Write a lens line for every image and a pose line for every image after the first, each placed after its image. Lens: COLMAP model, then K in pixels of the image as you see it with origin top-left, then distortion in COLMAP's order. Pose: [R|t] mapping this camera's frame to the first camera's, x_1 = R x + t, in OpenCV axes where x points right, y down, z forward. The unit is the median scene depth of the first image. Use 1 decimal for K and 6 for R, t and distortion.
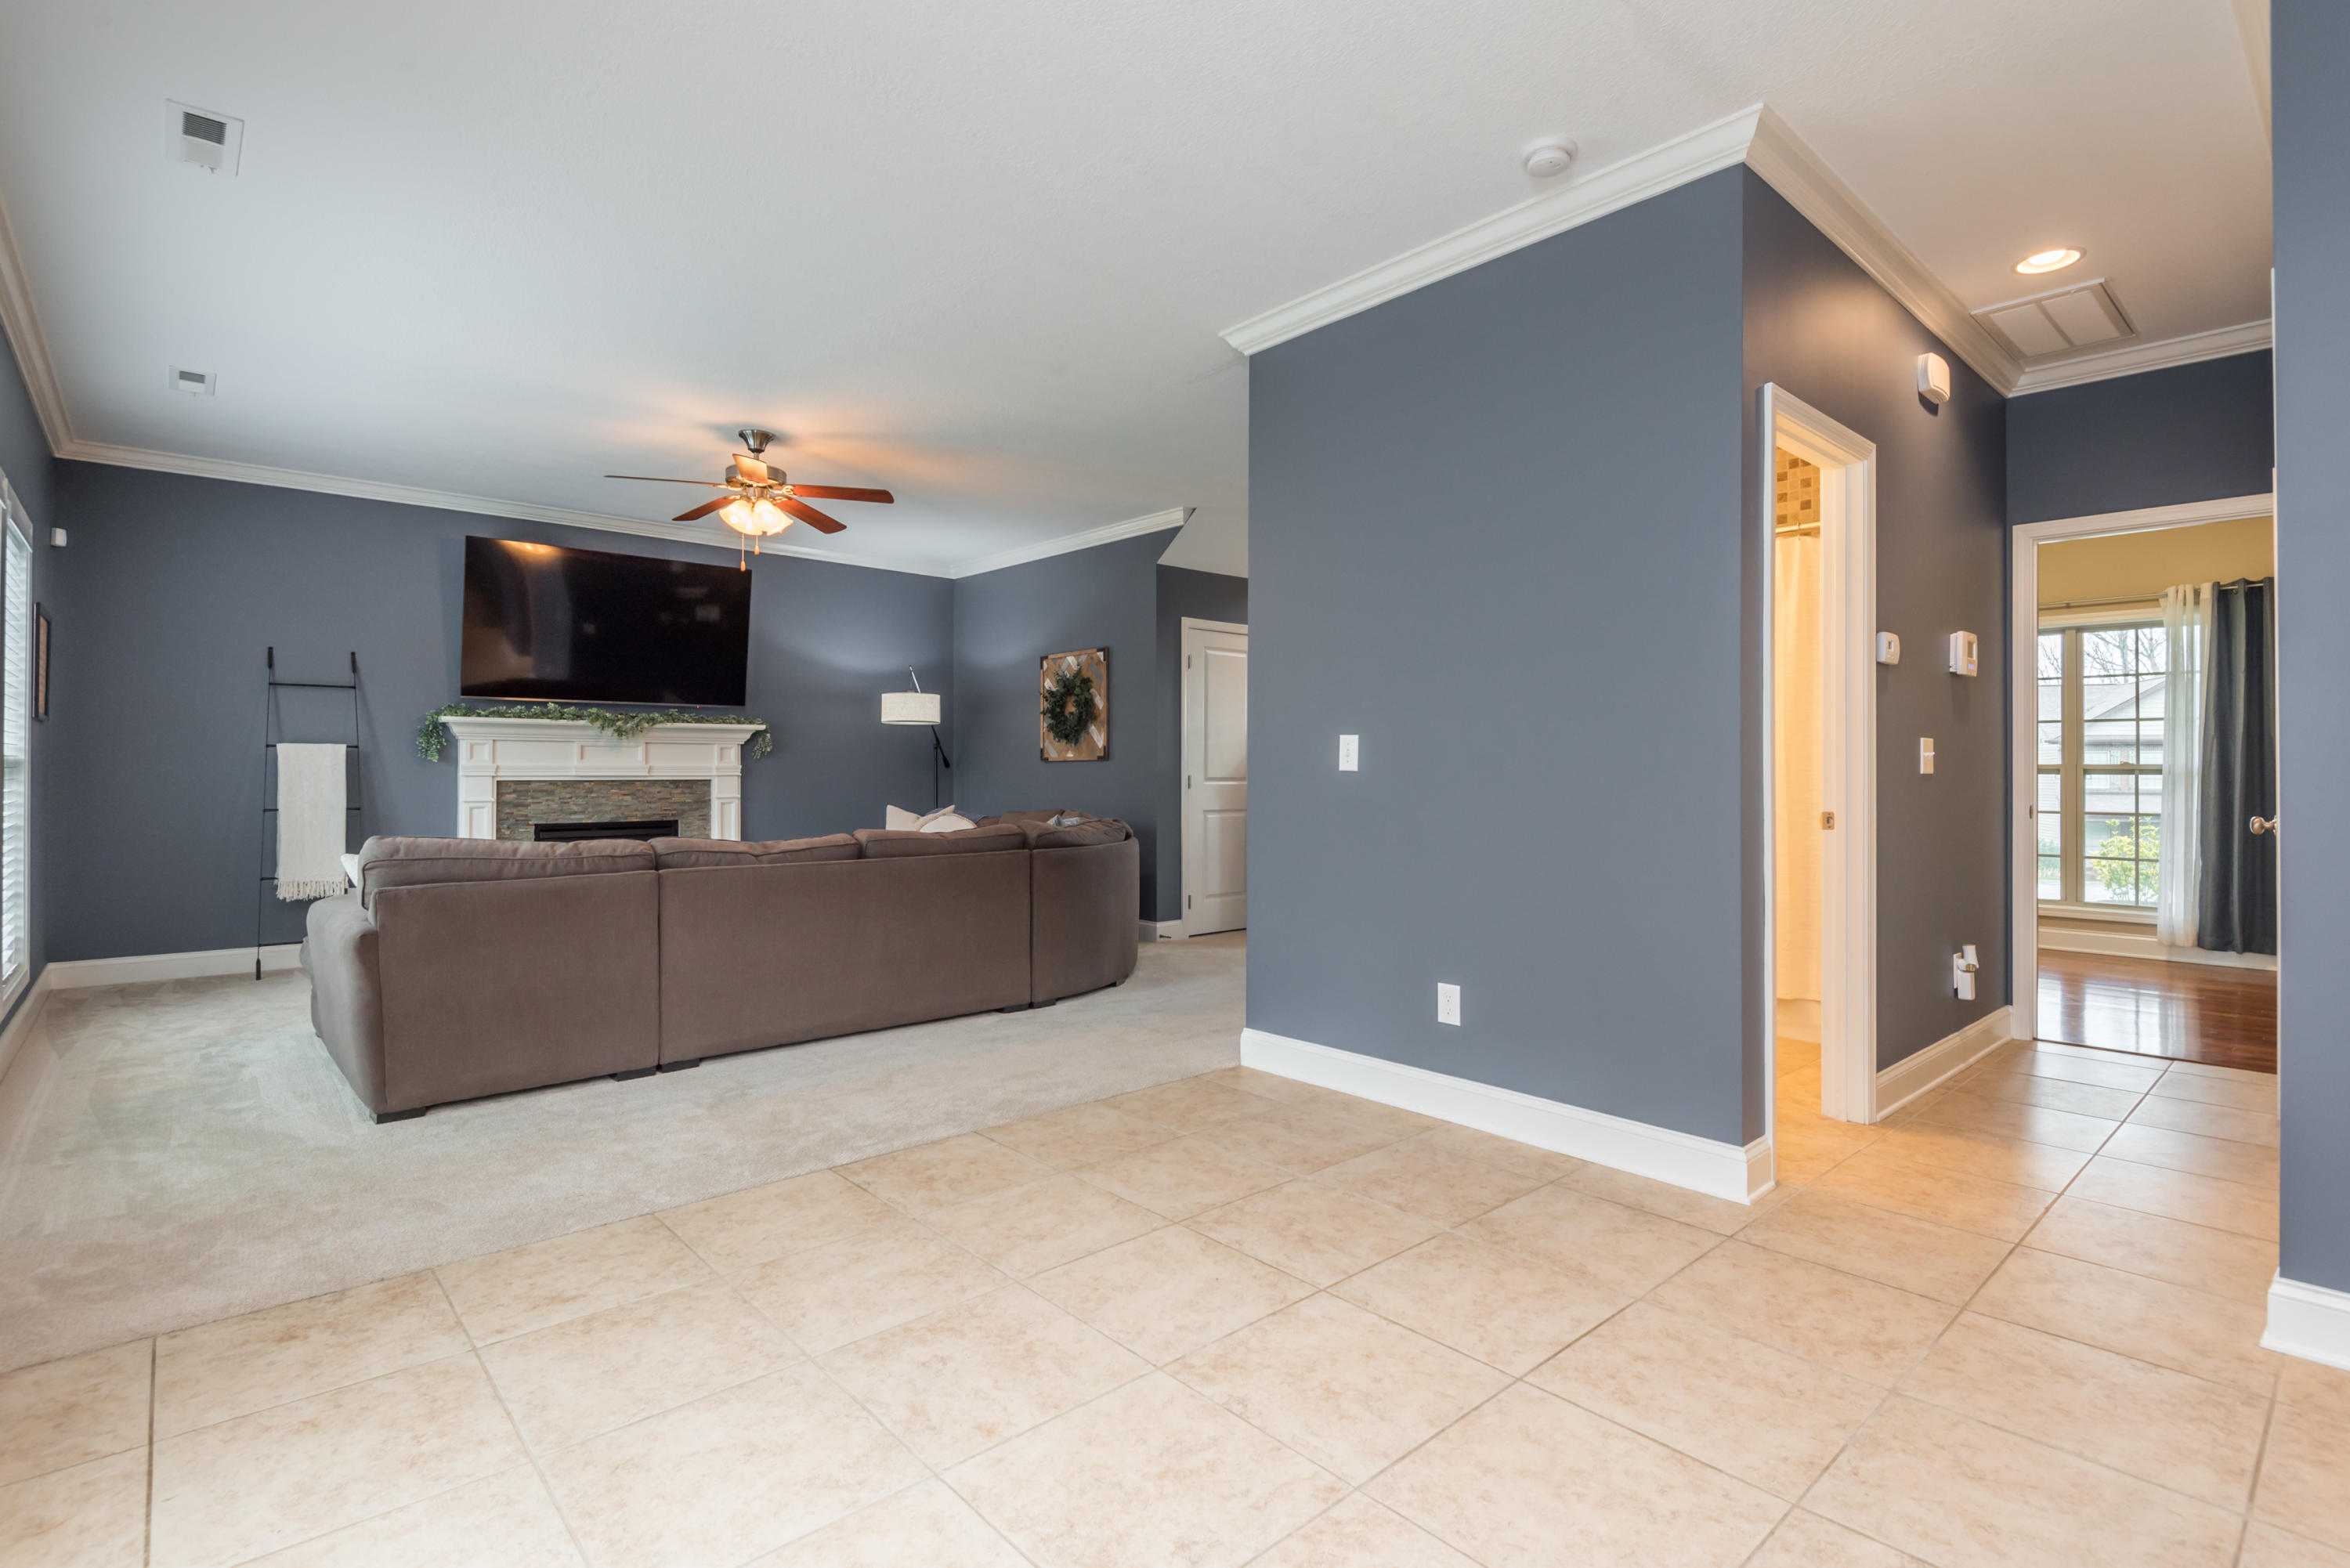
lens RADIAL K [[1106.2, 0, 1169.5], [0, 1106.2, 766.0], [0, 0, 1]] dist [0.018059, -0.012277]
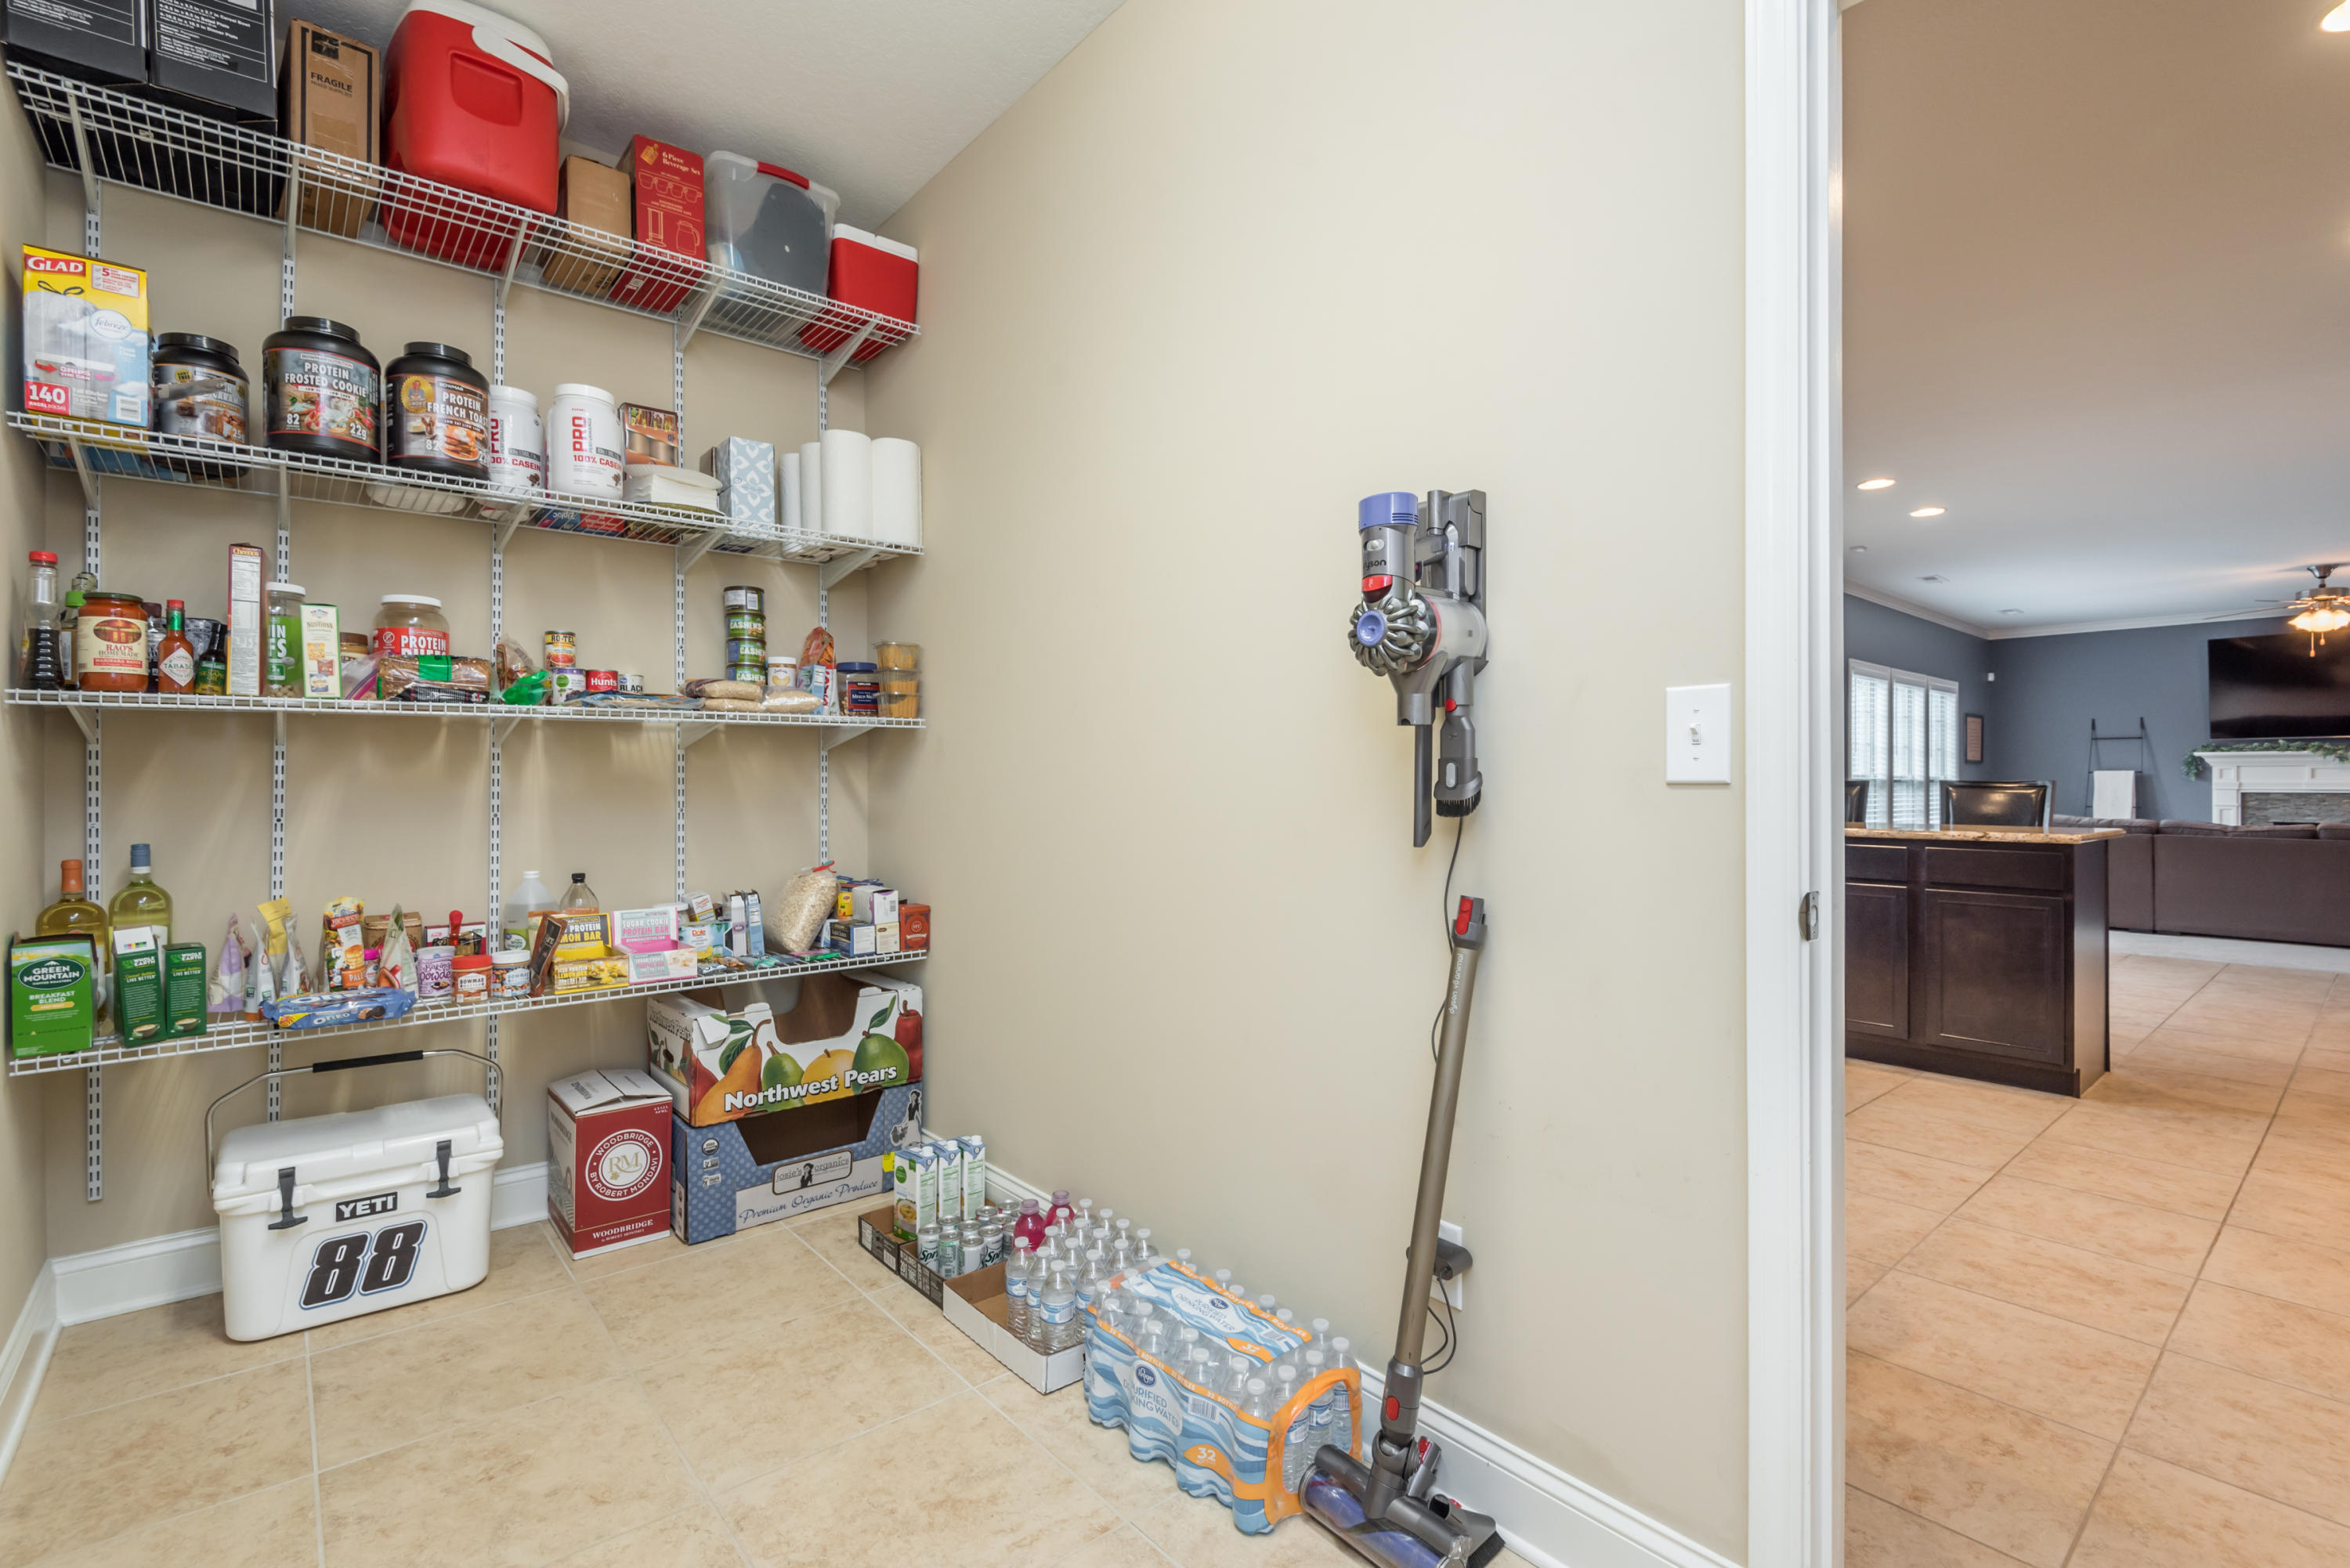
lens RADIAL K [[1064.2, 0, 1178.5], [0, 1064.2, 784.7], [0, 0, 1]] dist [0.025672, -0.013692]
pose [[-0.015665, -0.001101, -0.999877, 0.890855], [0.003932, 0.999992, -0.001163, -0.001559], [0.999870, -0.003950, -0.015661, -0.435981]]
